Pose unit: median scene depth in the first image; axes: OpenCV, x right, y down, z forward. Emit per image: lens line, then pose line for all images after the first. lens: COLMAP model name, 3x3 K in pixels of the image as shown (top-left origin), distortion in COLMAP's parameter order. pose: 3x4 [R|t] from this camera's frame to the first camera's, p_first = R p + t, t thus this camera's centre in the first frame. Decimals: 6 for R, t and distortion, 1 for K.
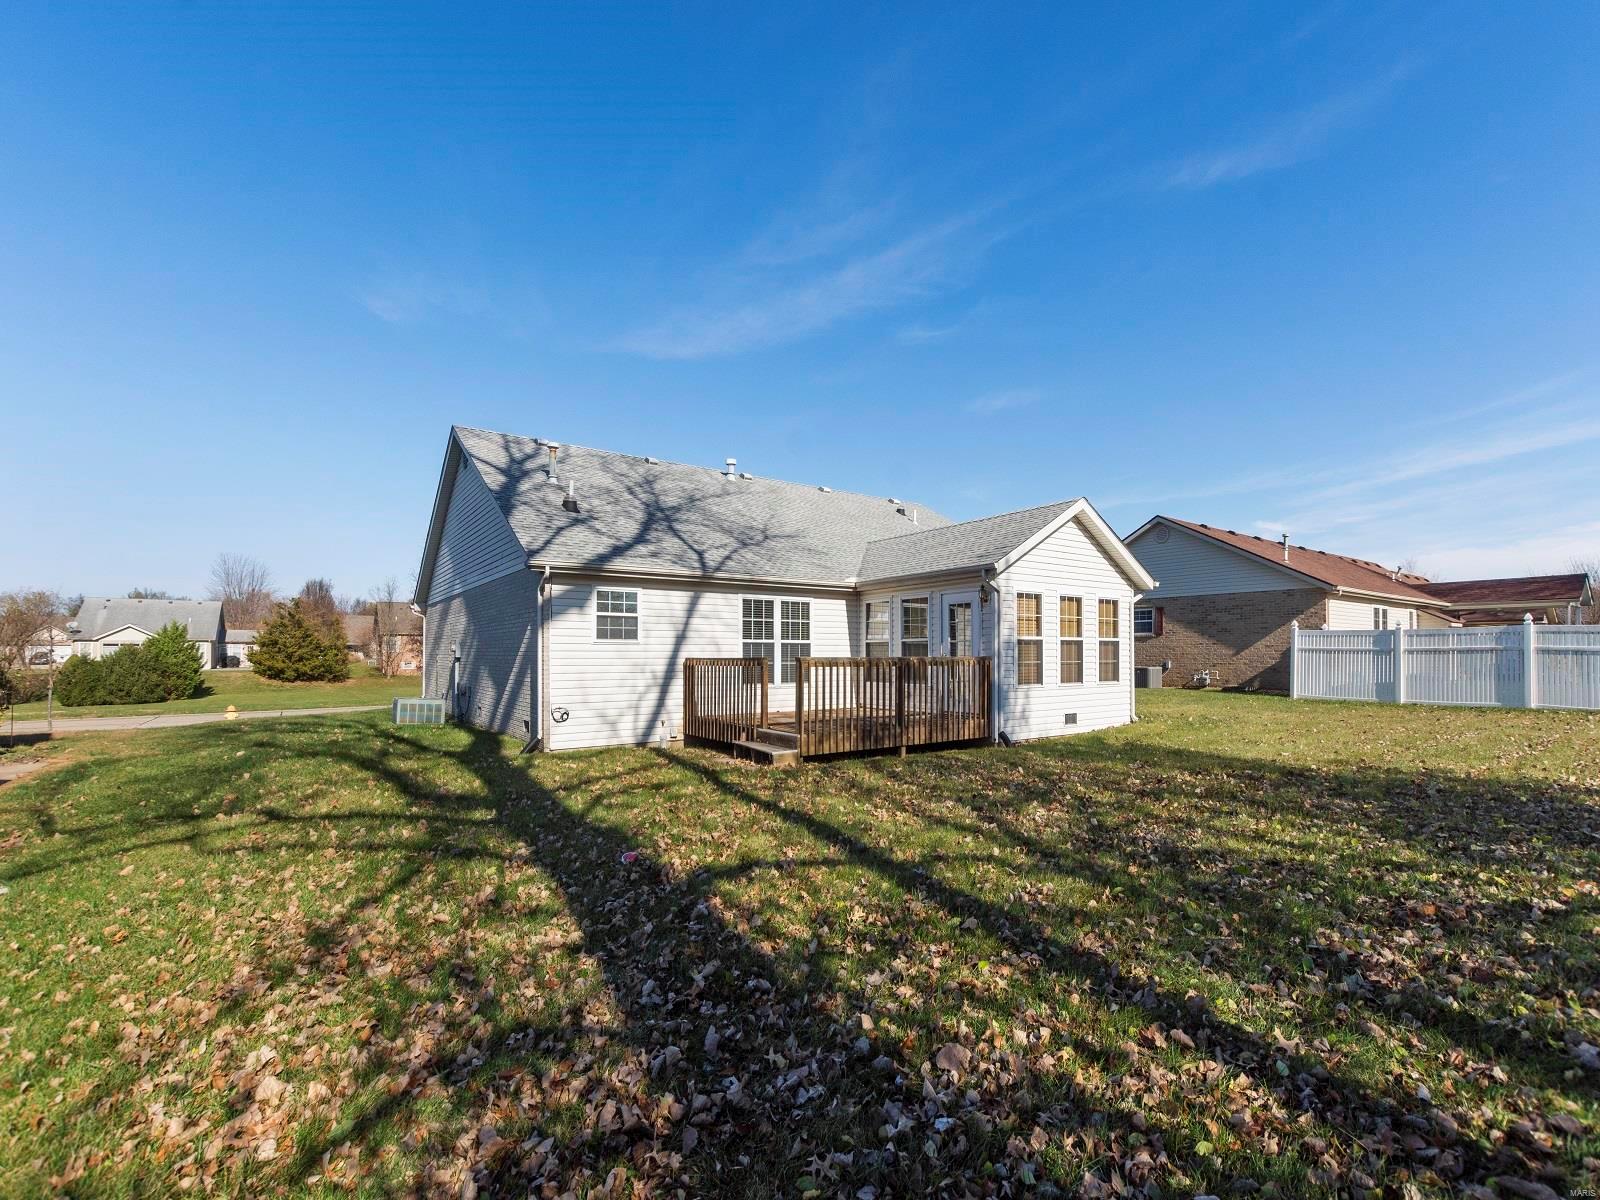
lens RADIAL K [[707.6, 0, 800.0], [0, 707.6, 600.0], [0, 0, 1]] dist [-0.041917, -0.000021]
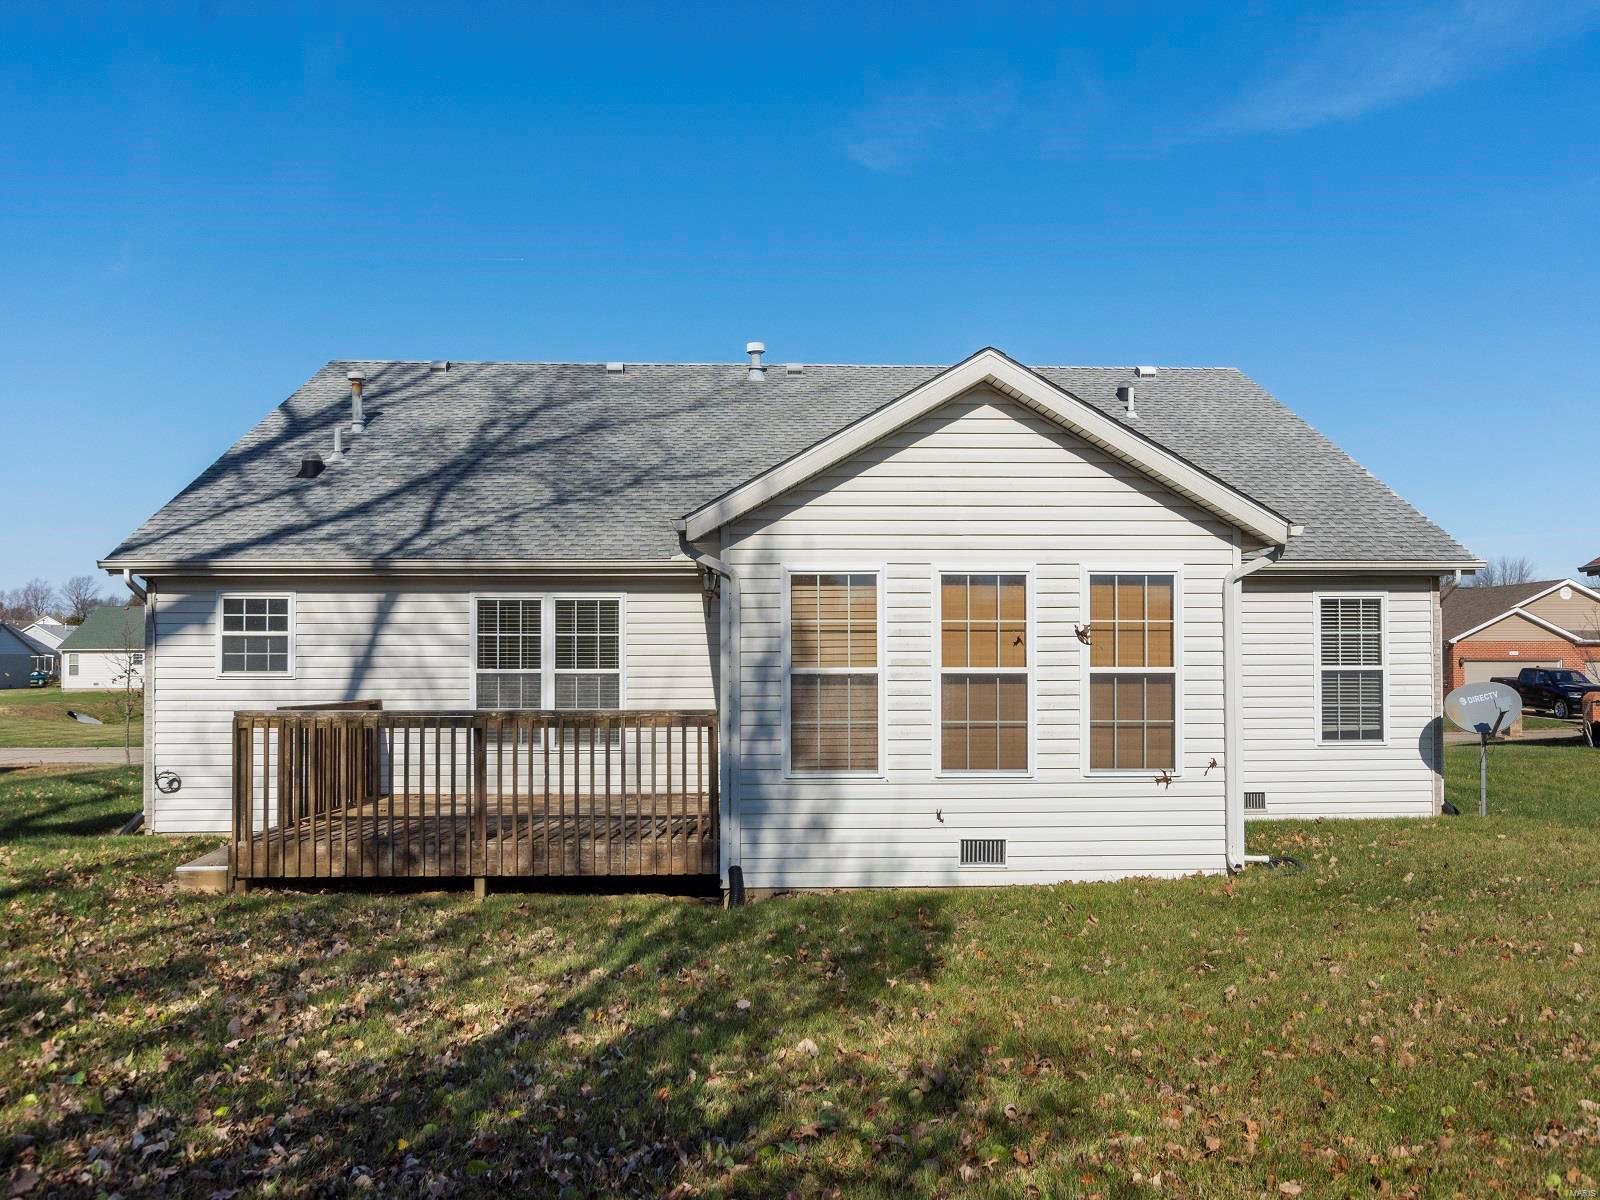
lens RADIAL K [[1154.3, 0, 800.4], [0, 1154.3, 642.6], [0, 0, 1]] dist [0.000761, -0.000100]
pose [[0.842302, -0.008153, -0.538944, 0.695878], [0.042022, 0.997836, 0.050579, -0.004004], [0.537365, -0.065250, 0.840822, 0.341431]]
